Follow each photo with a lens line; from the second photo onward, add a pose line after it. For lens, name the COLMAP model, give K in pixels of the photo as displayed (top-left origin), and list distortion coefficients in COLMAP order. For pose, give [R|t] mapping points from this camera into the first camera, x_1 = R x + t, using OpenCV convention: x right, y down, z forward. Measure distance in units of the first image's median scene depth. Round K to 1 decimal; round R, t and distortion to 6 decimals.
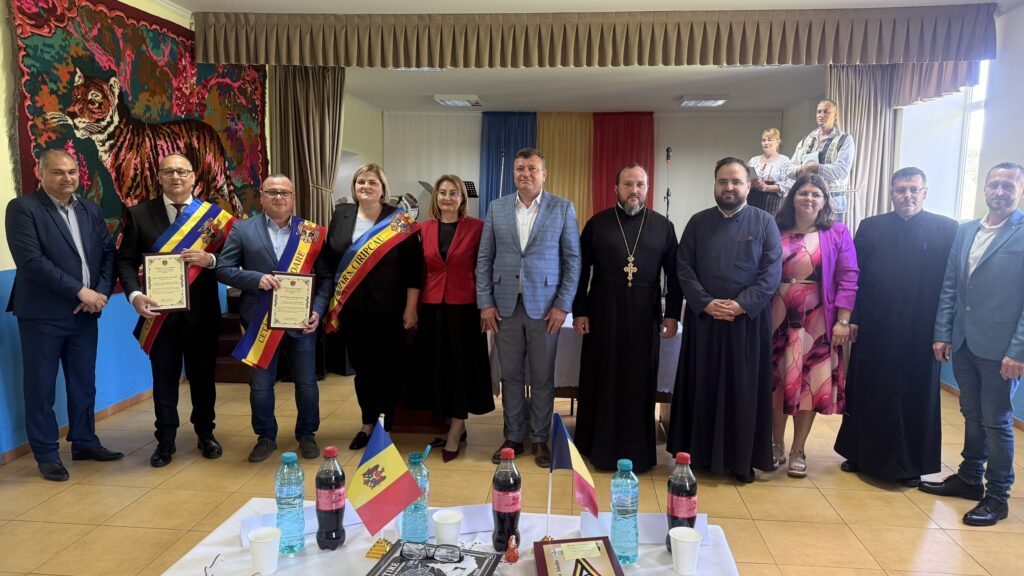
lens RADIAL K [[720.1, 0, 521.5], [0, 720.1, 285.7], [0, 0, 1]] dist [0.025218, -0.024514]
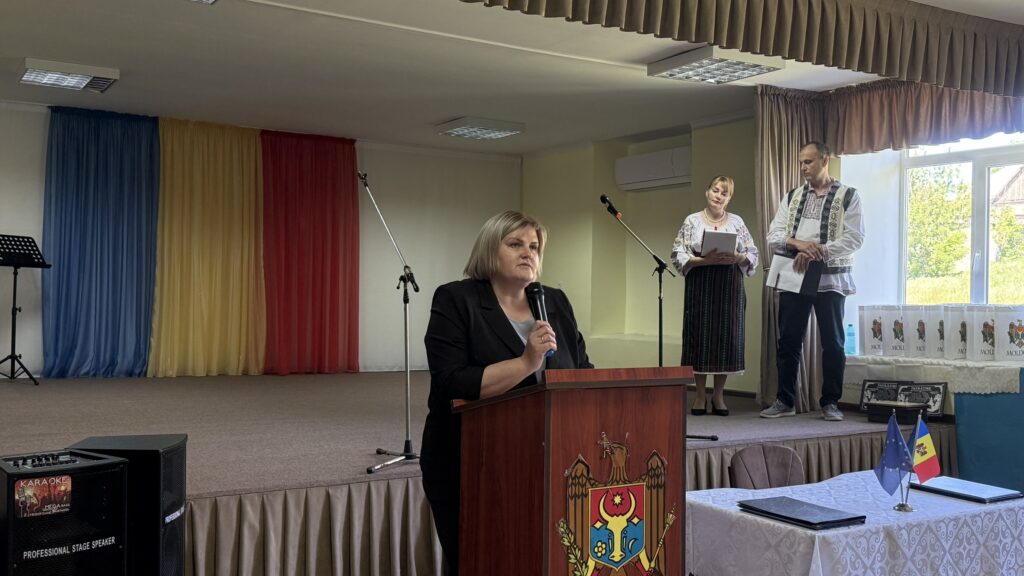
lens RADIAL K [[1004.6, 0, 518.1], [0, 1004.6, 290.9], [0, 0, 1]] dist [0.055600, 0.000000]
pose [[0.794901, 0.005800, 0.606711, -0.459469], [0.063020, 0.993757, -0.092068, -0.040518], [-0.603457, 0.111420, 0.789573, 0.467975]]
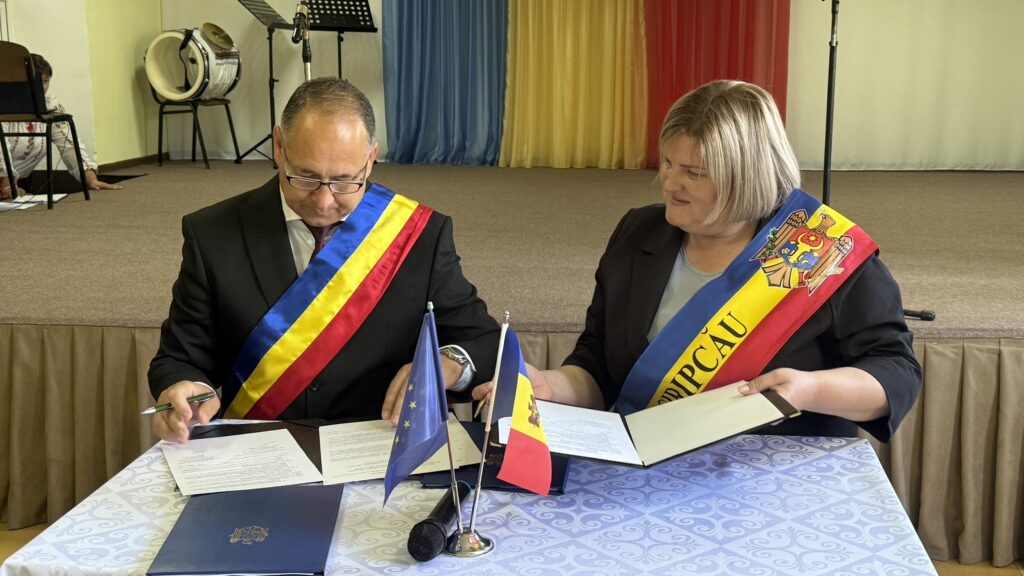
lens RADIAL K [[1219.3, 0, 518.8], [0, 1219.3, 296.0], [0, 0, 1]] dist [0.078276, 0.000000]
pose [[0.999251, -0.006907, -0.038081, 0.099872], [0.009560, 0.997506, 0.069927, -0.033183], [0.037504, -0.070238, 0.996825, 0.526507]]
